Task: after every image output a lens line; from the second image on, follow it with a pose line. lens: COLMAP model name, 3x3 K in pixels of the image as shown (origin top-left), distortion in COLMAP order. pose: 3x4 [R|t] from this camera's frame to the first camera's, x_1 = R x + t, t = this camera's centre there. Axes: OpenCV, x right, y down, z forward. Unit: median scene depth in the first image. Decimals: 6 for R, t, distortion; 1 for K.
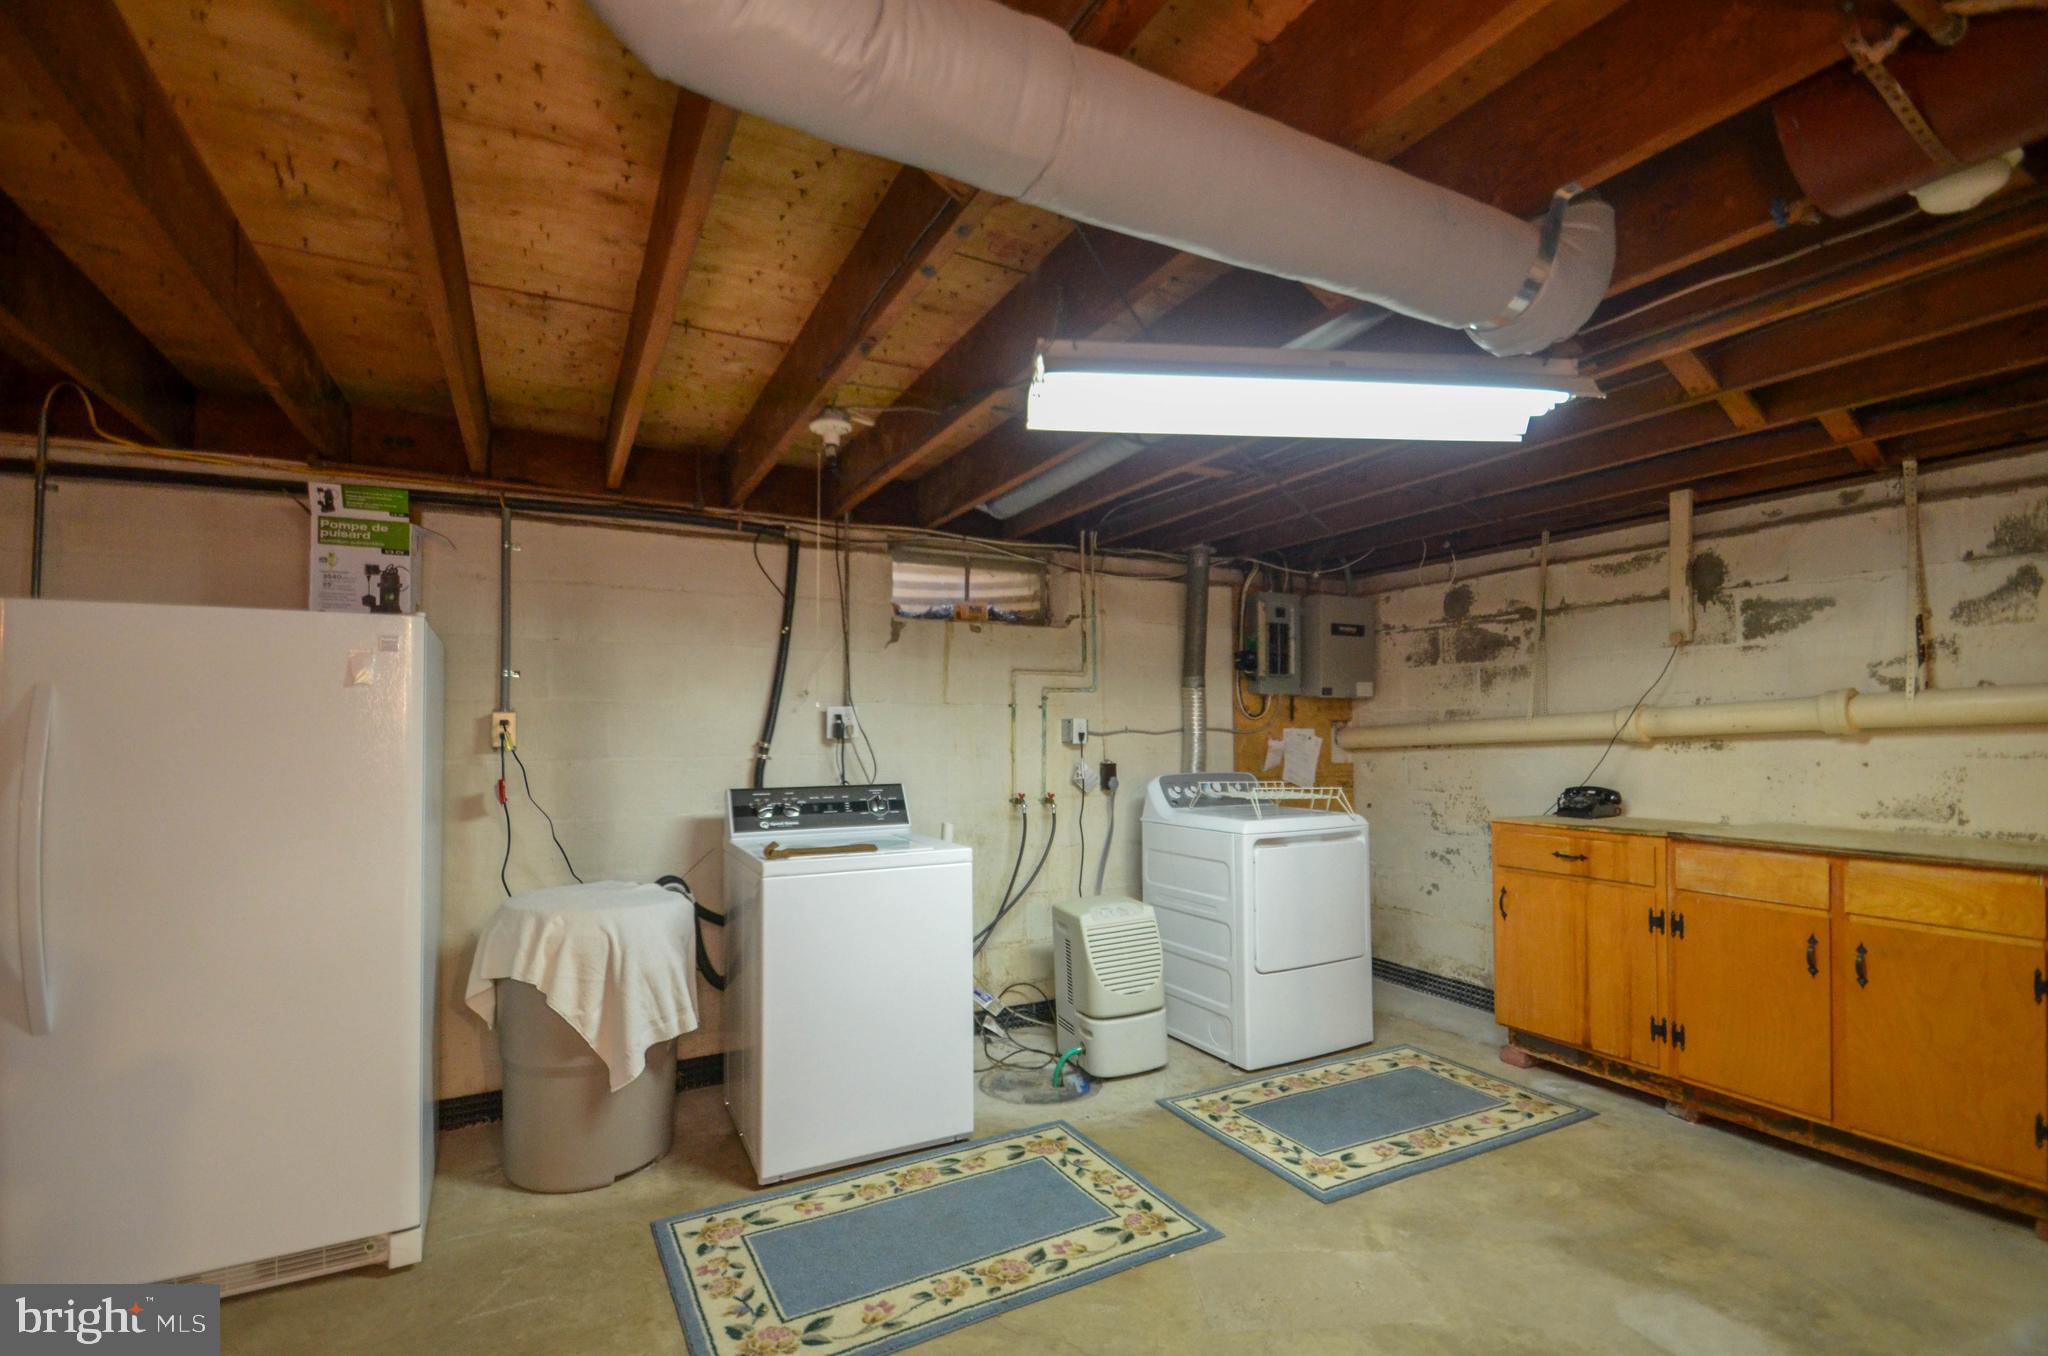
lens RADIAL K [[916.8, 0, 1006.7], [0, 916.8, 715.0], [0, 0, 1]] dist [0.008683, -0.010864]
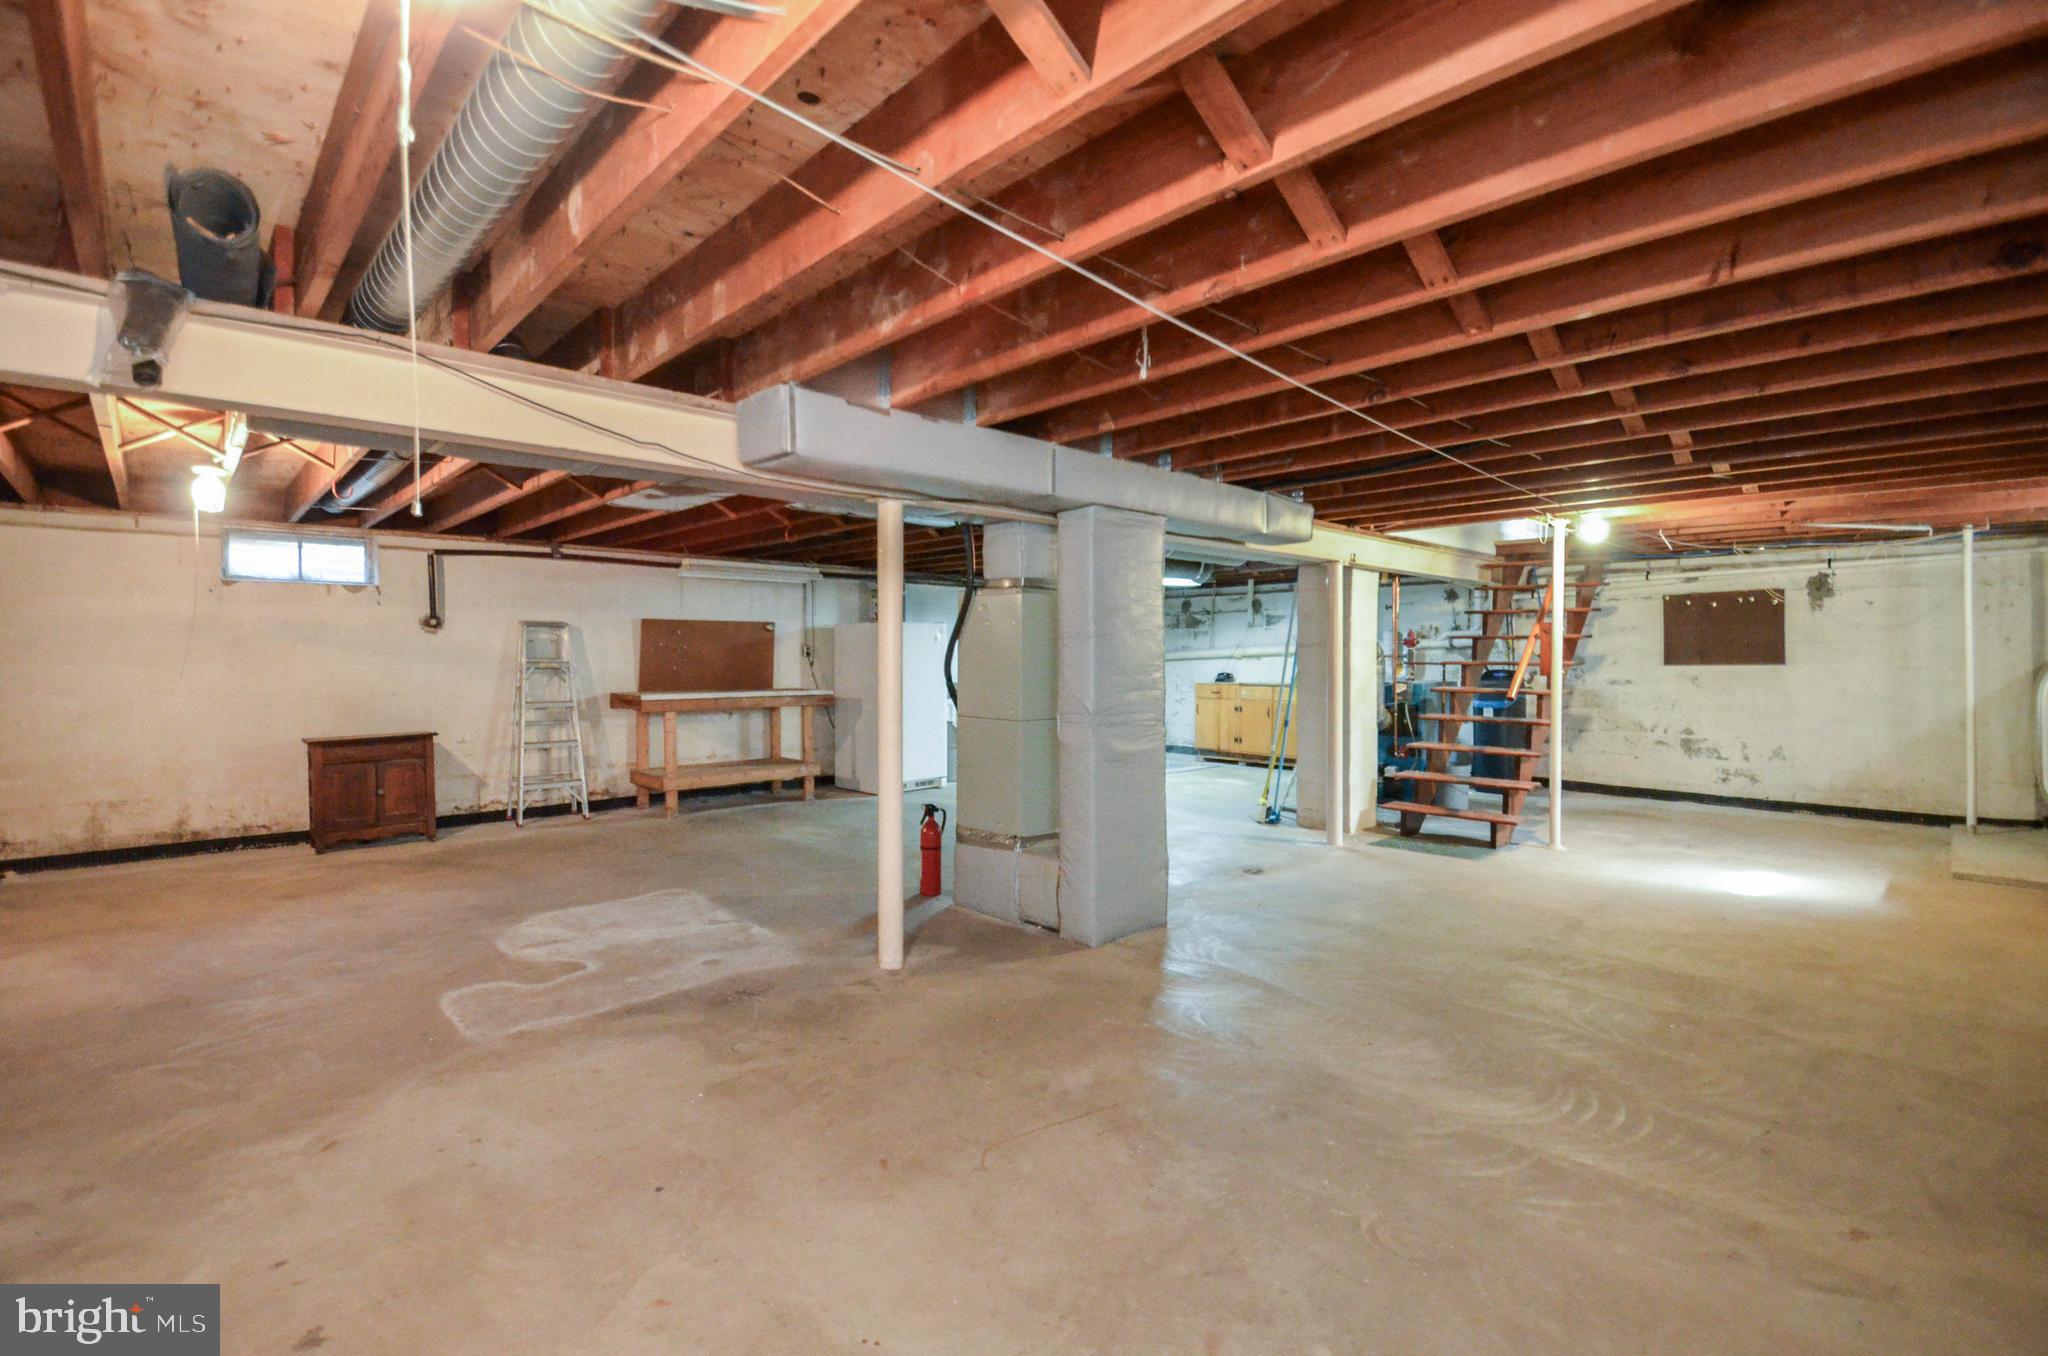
lens RADIAL K [[916.8, 0, 1024.8], [0, 916.8, 665.2], [0, 0, 1]] dist [0.008683, -0.010864]
pose [[0.961367, 0.005585, 0.275214, -0.883186], [-0.013592, 0.999538, 0.027195, -0.019312], [-0.274935, -0.029885, 0.960998, -1.833194]]
